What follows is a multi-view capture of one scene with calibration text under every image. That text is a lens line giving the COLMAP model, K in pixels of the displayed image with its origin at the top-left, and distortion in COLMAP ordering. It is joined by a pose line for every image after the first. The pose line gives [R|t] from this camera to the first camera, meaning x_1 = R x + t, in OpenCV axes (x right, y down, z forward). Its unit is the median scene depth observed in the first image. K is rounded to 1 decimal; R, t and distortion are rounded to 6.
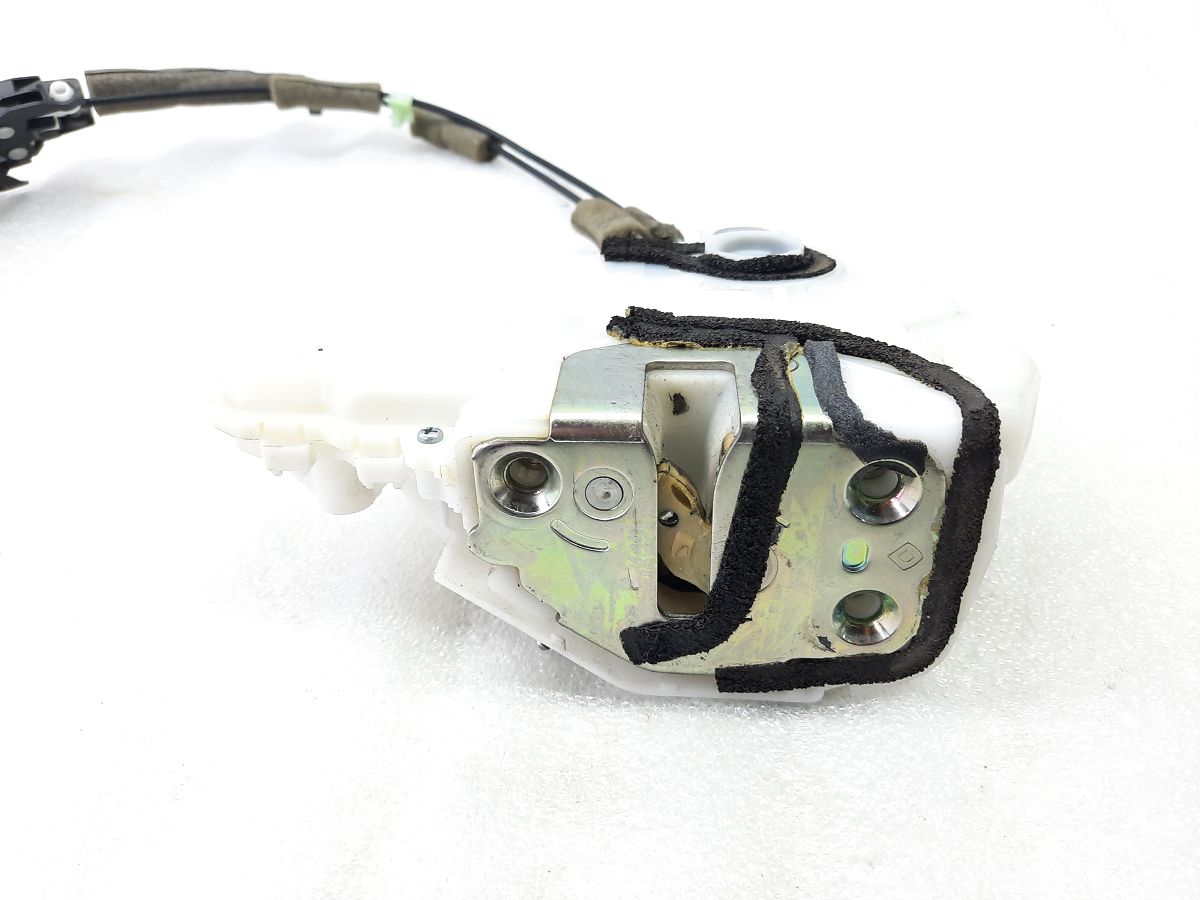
lens RADIAL K [[879.2, 0, 600.0], [0, 879.2, 450.0], [0, 0, 1]] dist [0.056049, -0.083443]
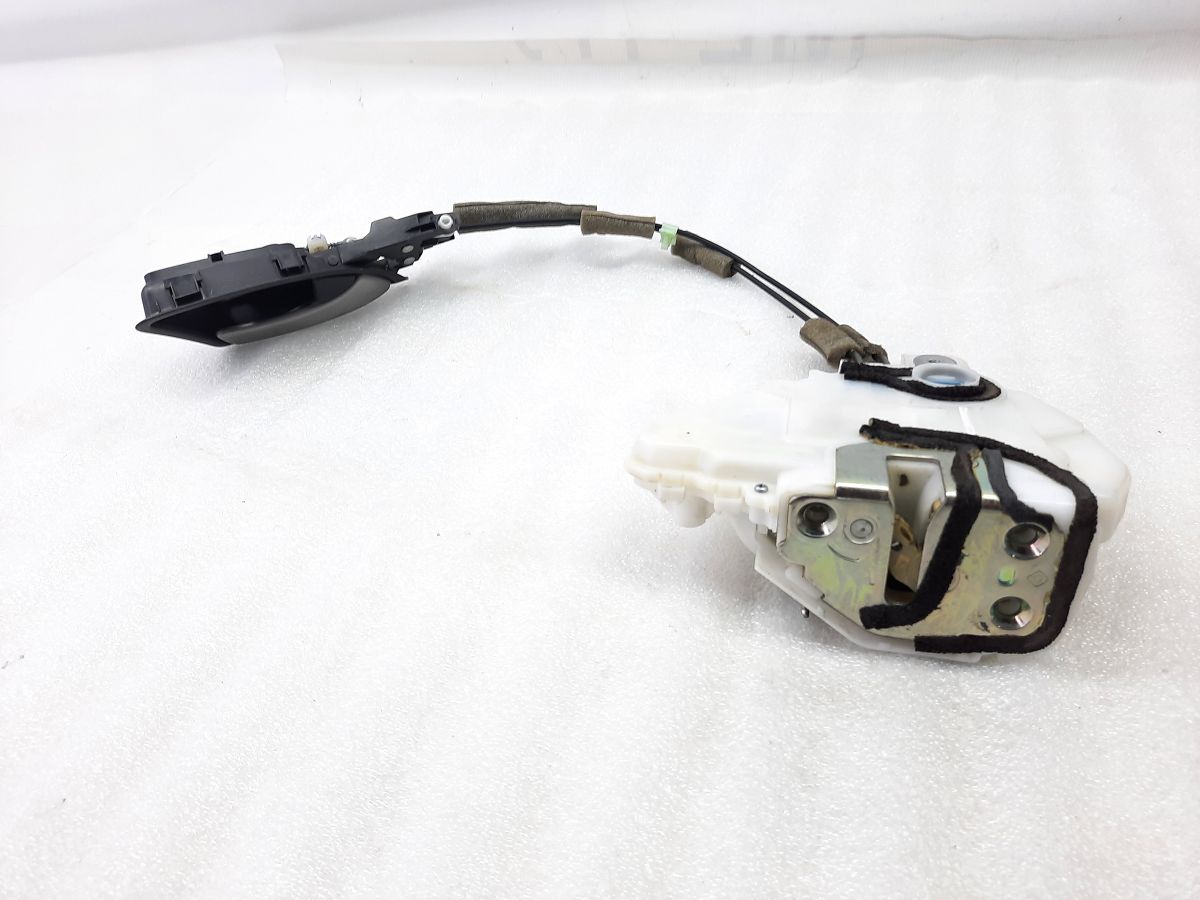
lens RADIAL K [[875.3, 0, 600.0], [0, 875.3, 450.0], [0, 0, 1]] dist [0.056938, -0.059327]
pose [[0.989213, 0.068638, -0.129405, -0.282305], [-0.071906, 0.997196, -0.020748, -0.032657], [0.127618, 0.029829, 0.991375, -0.798477]]
